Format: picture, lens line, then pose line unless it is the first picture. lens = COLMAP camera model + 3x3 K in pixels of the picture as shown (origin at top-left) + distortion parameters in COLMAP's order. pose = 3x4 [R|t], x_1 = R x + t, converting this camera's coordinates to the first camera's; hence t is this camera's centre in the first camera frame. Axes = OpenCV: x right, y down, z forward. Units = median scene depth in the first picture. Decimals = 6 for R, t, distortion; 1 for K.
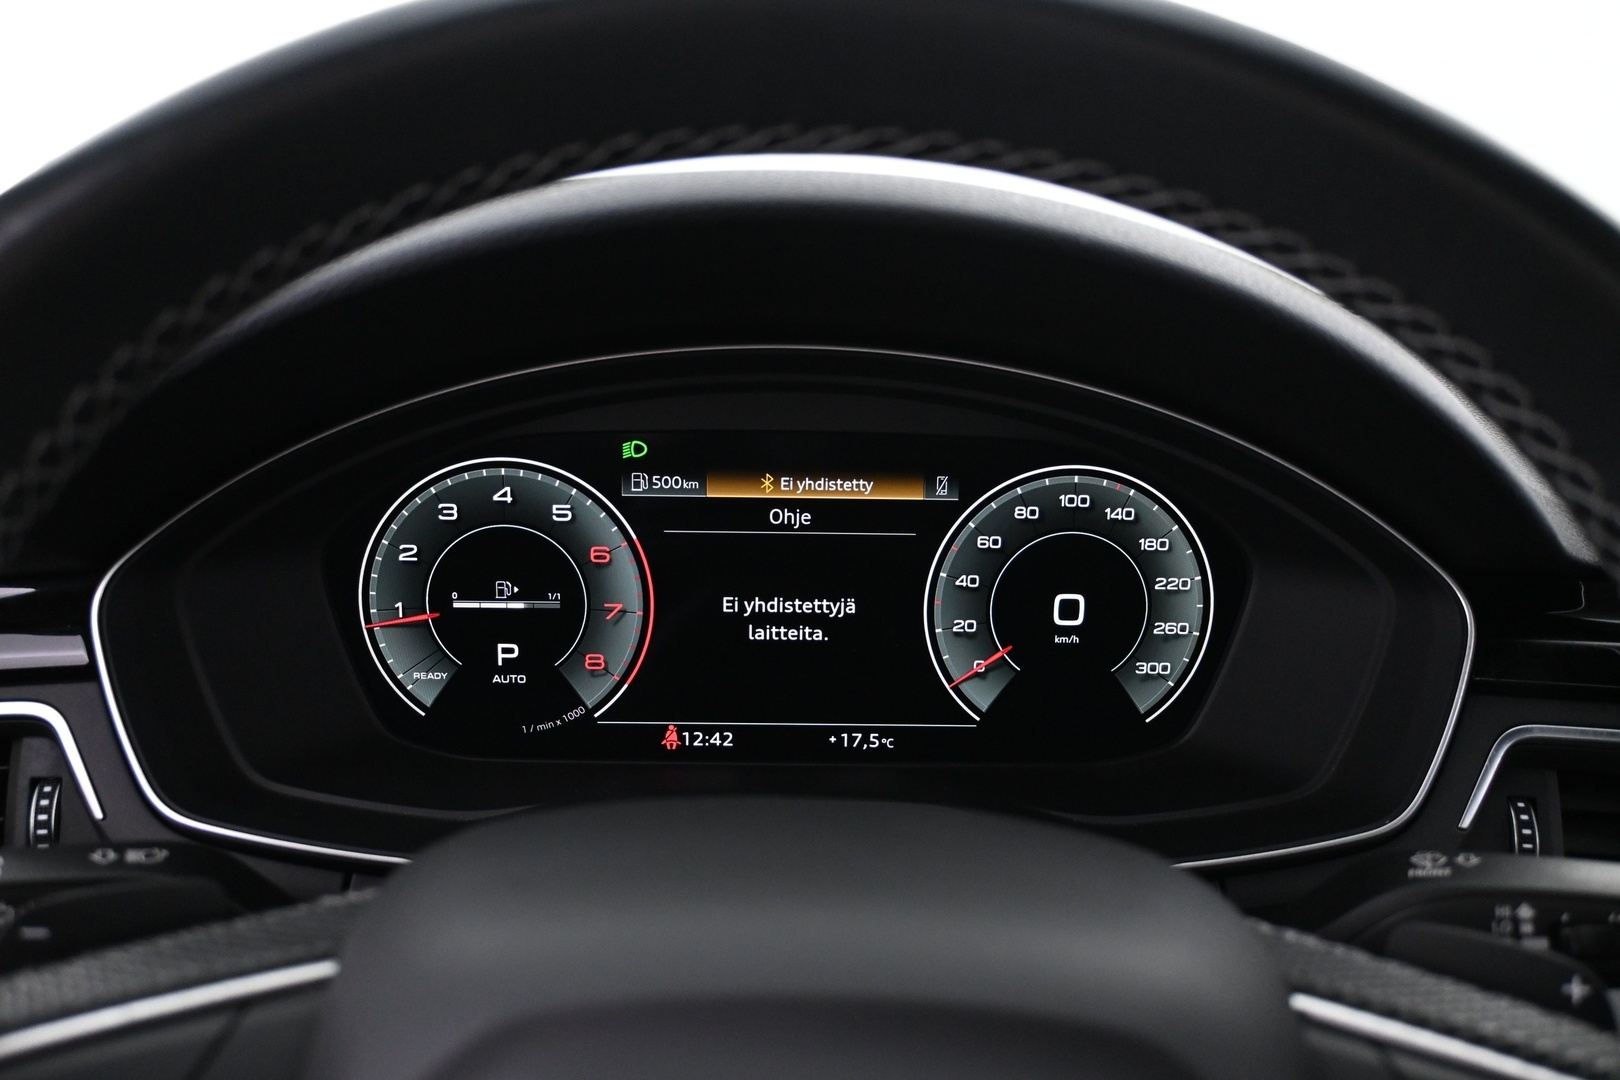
lens RADIAL K [[1318.8, 0, 806.7], [0, 1318.8, 540.7], [0, 0, 1]] dist [-0.022729, 0.012403]
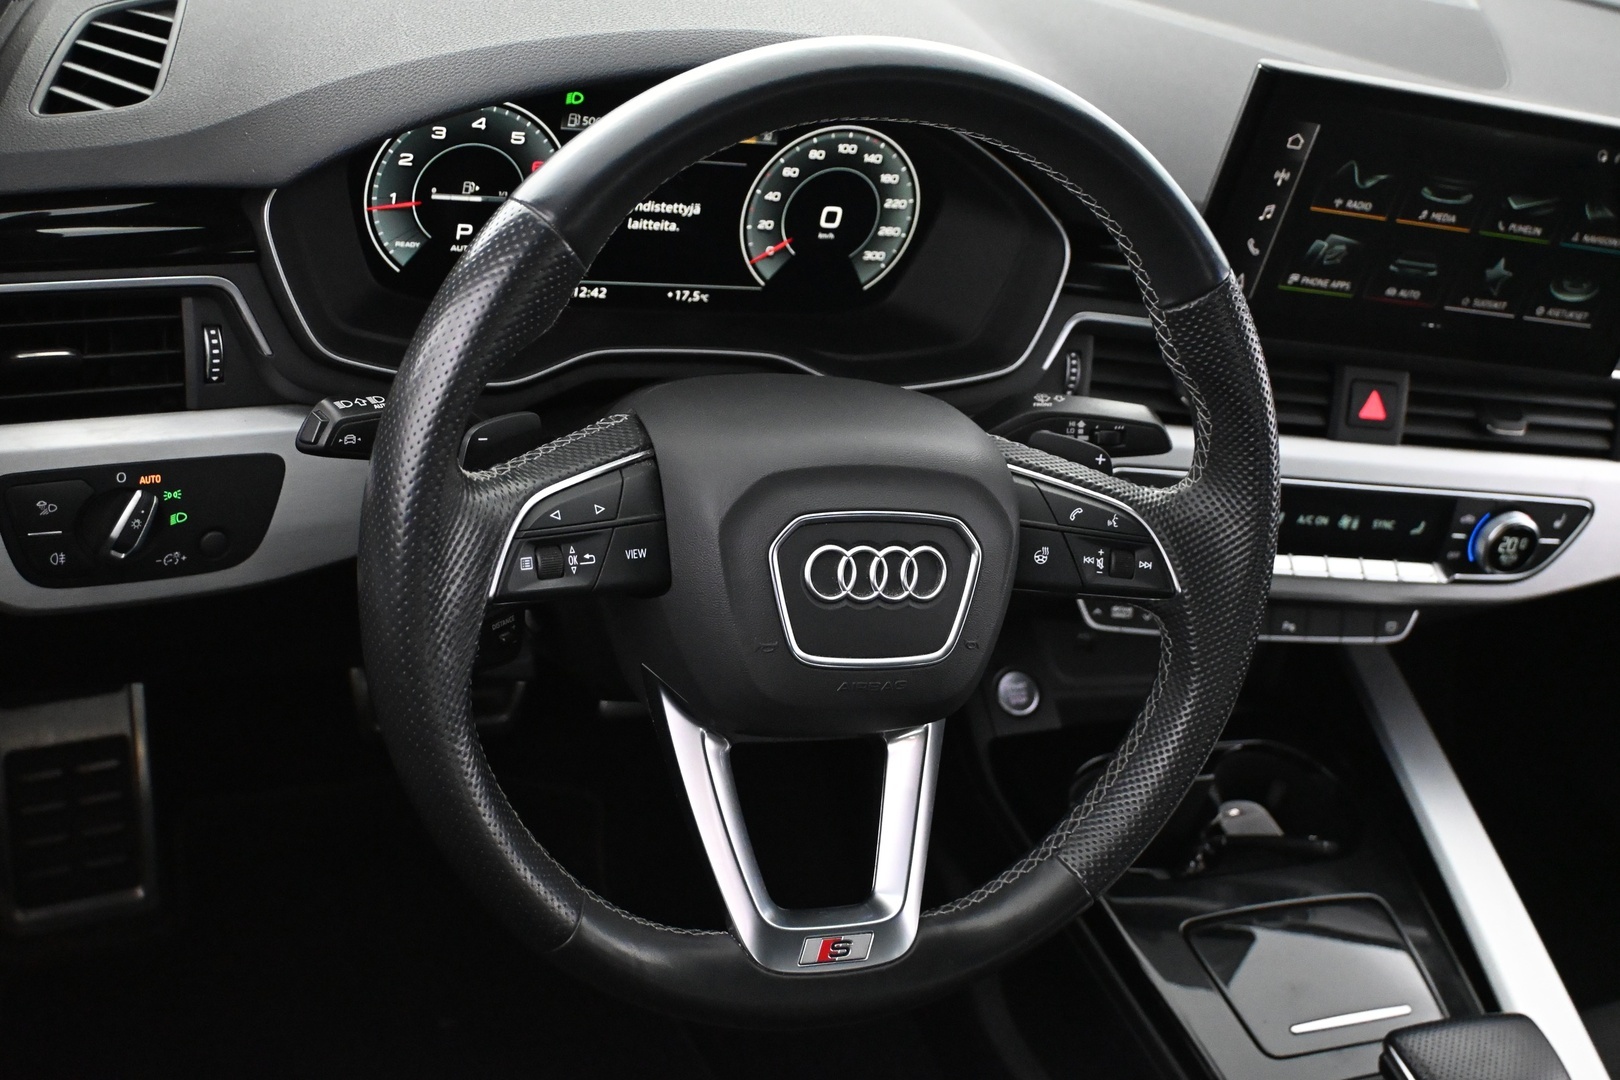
lens RADIAL K [[1982.0, 0, 813.2], [0, 1982.0, 541.4], [0, 0, 1]] dist [0.000978, 0.000000]
pose [[0.914745, -0.022704, 0.403393, -0.752834], [-0.129490, 0.929279, 0.345937, -0.389856], [-0.382719, -0.368679, 0.847114, -1.066219]]
